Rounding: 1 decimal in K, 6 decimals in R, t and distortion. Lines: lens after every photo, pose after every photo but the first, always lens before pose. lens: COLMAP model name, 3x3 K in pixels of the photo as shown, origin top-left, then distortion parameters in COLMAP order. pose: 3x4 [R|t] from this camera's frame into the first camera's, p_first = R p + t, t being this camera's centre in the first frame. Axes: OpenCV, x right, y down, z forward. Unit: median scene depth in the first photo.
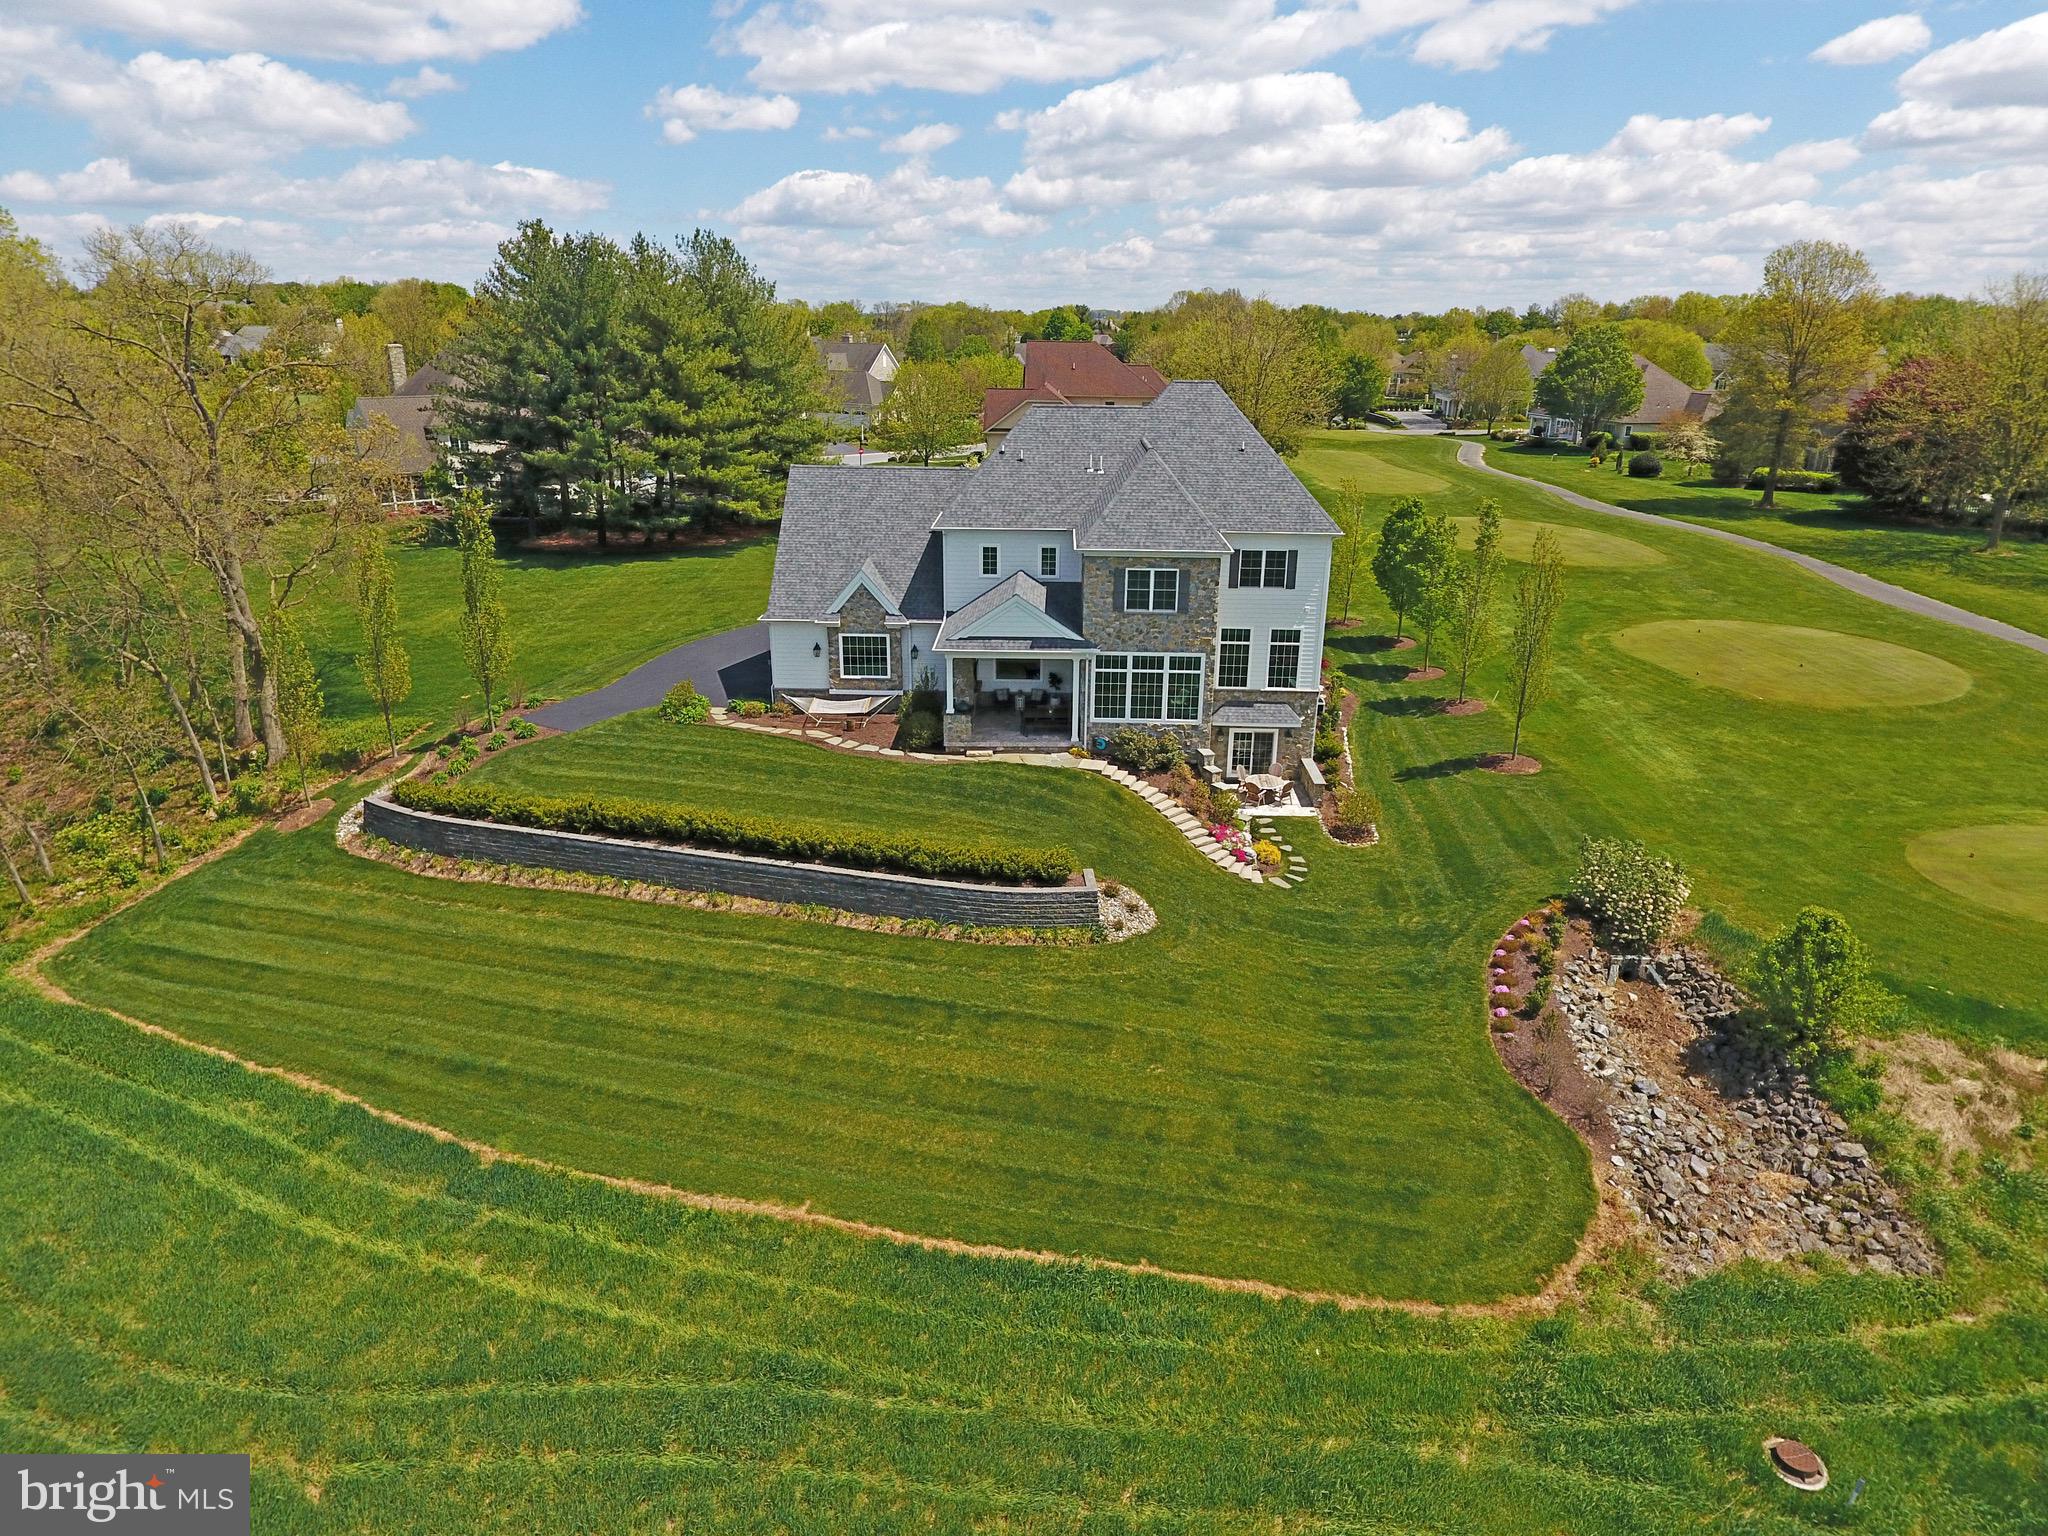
lens RADIAL K [[1197.2, 0, 1035.9], [0, 1197.2, 738.2], [0, 0, 1]] dist [-0.003797, -0.001474]
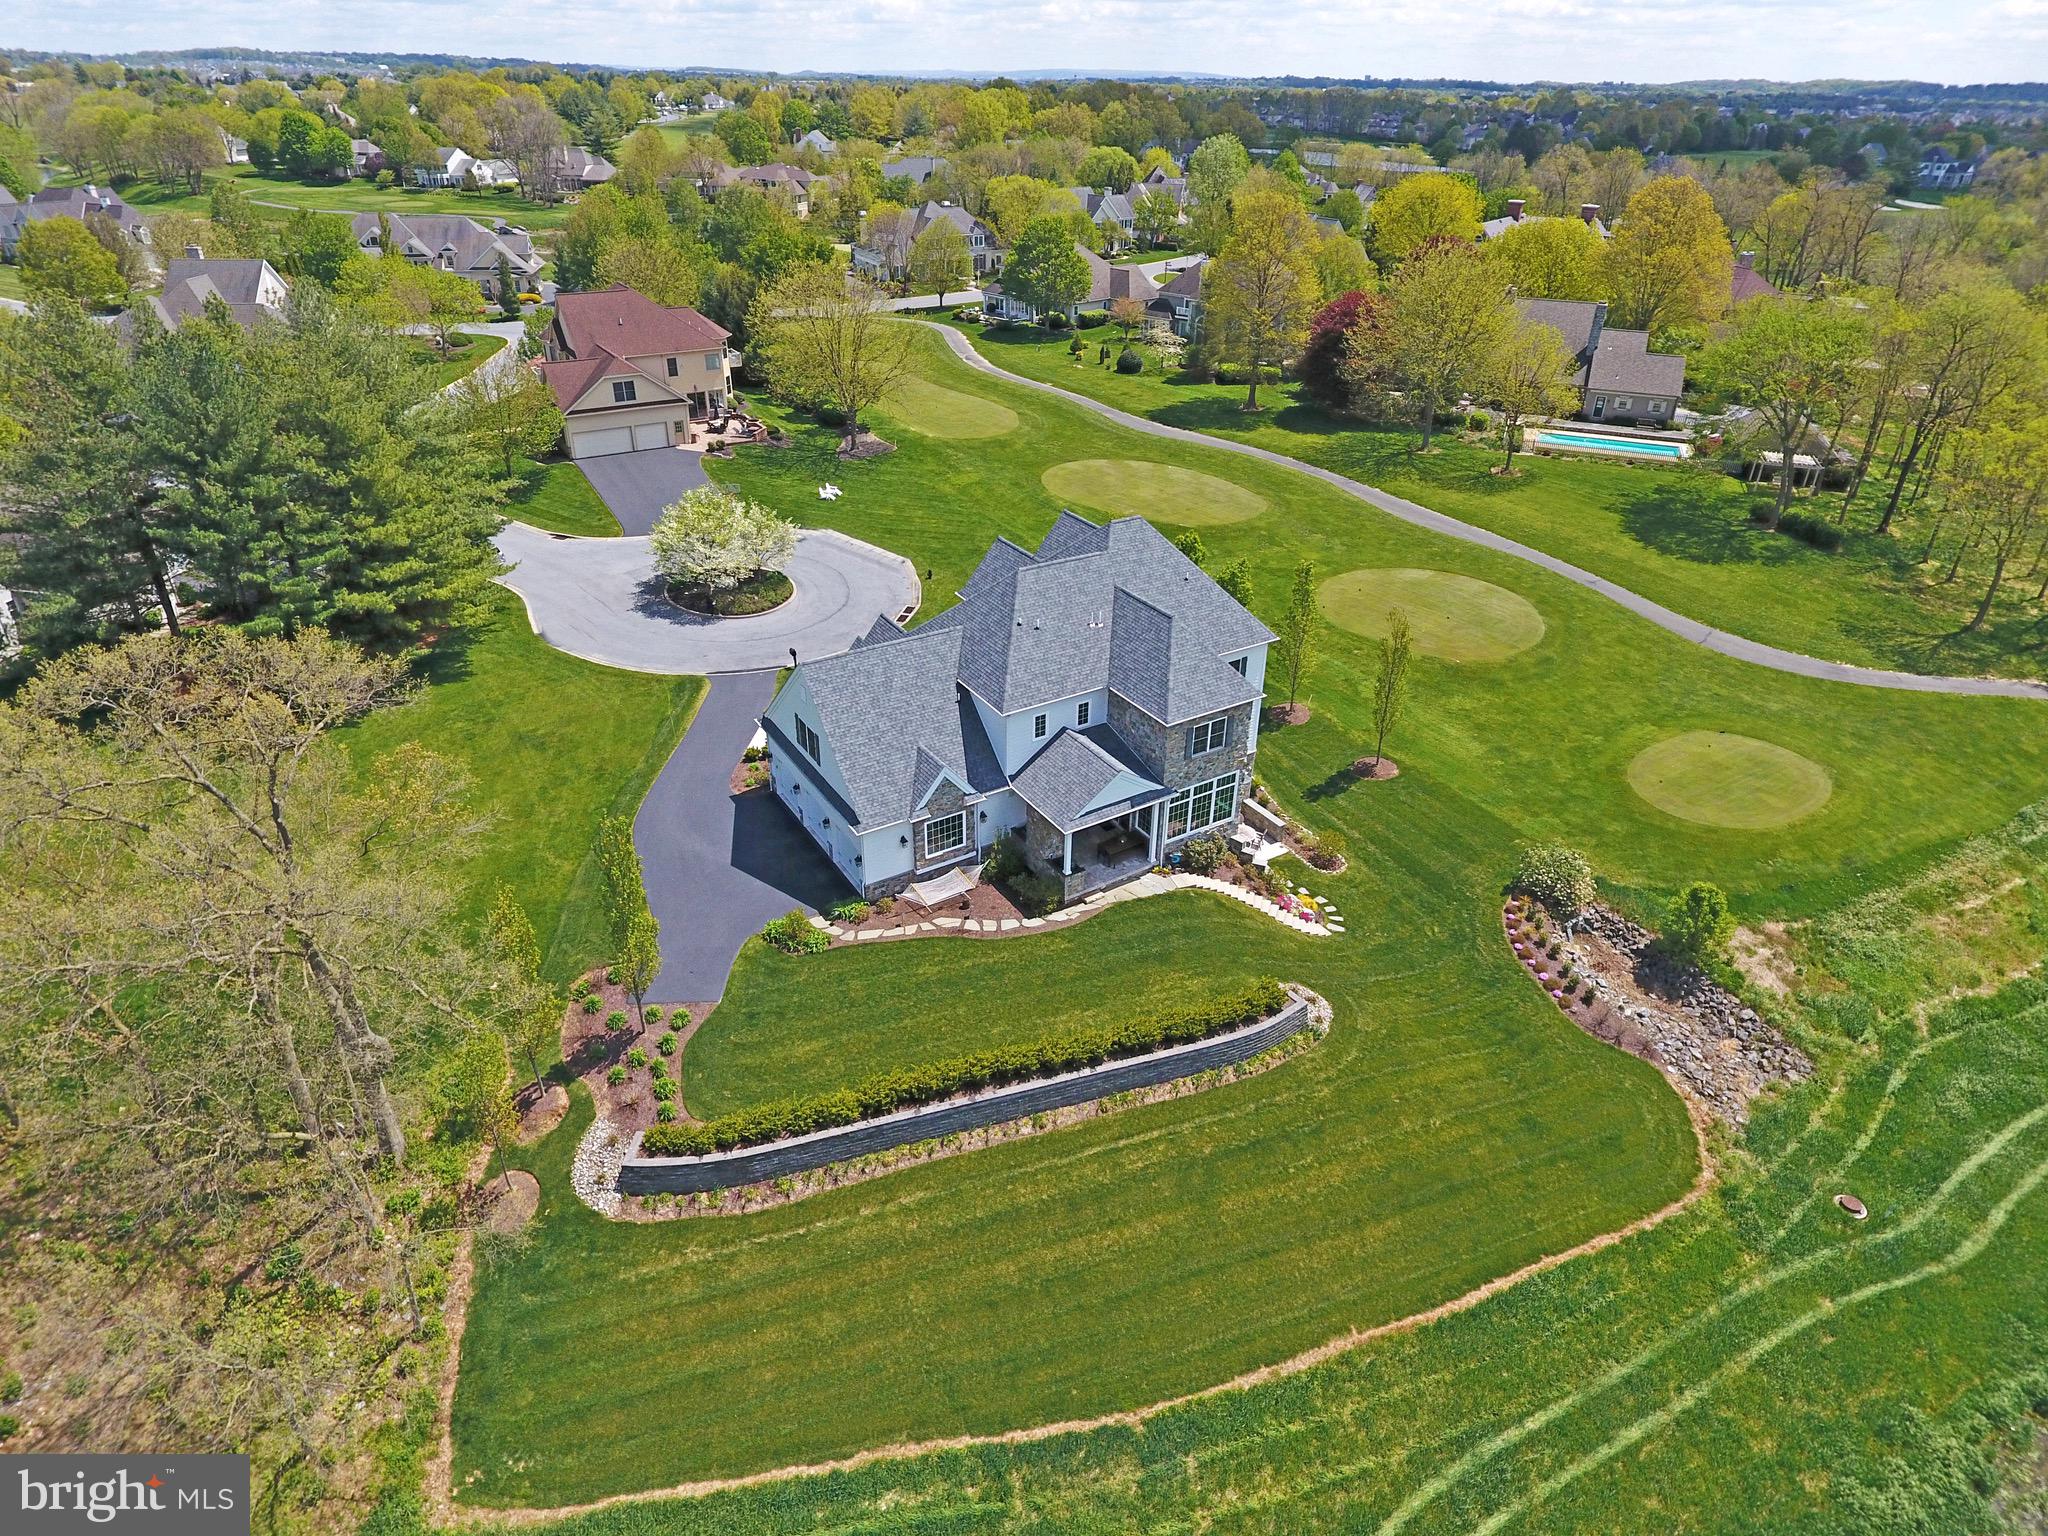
lens RADIAL K [[1197.2, 0, 1035.9], [0, 1197.2, 738.2], [0, 0, 1]] dist [-0.003797, -0.001474]
pose [[0.832740, -0.266215, 0.485462, -0.639816], [0.174023, 0.958231, 0.226958, -0.425134], [-0.525604, -0.104515, 0.844285, 0.047102]]
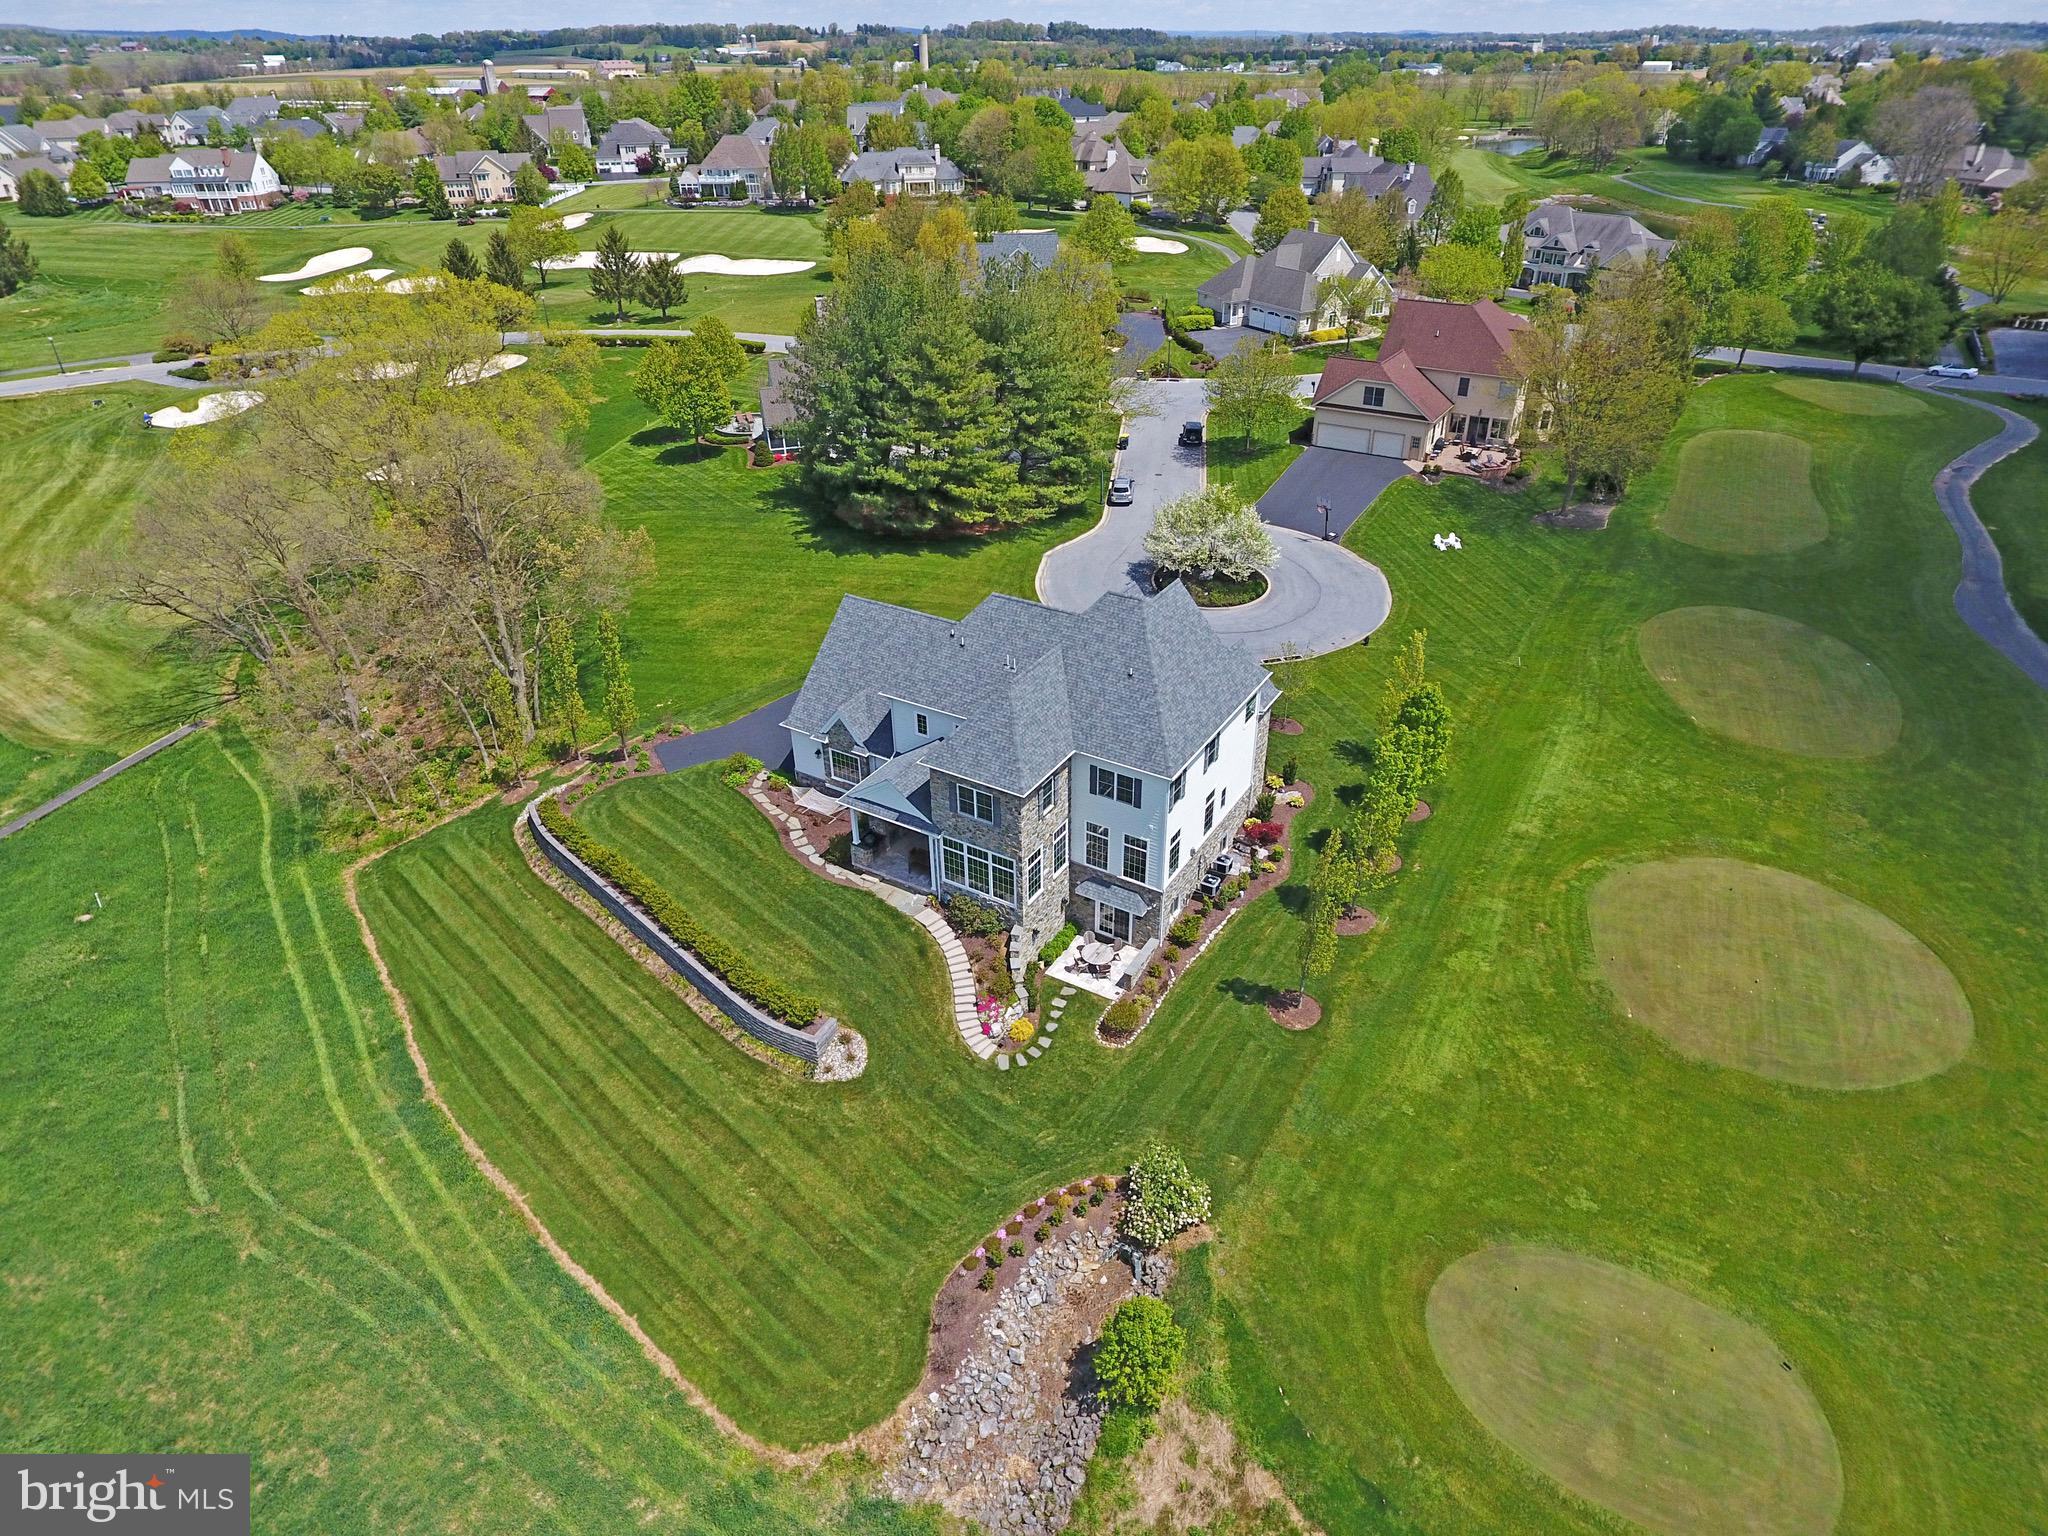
lens RADIAL K [[1197.2, 0, 1035.9], [0, 1197.2, 738.2], [0, 0, 1]] dist [-0.003797, -0.001474]
pose [[0.868629, 0.233317, -0.437090, 0.661091], [-0.144260, 0.963059, 0.227390, -0.469022], [0.473997, -0.134463, 0.870199, -0.037119]]
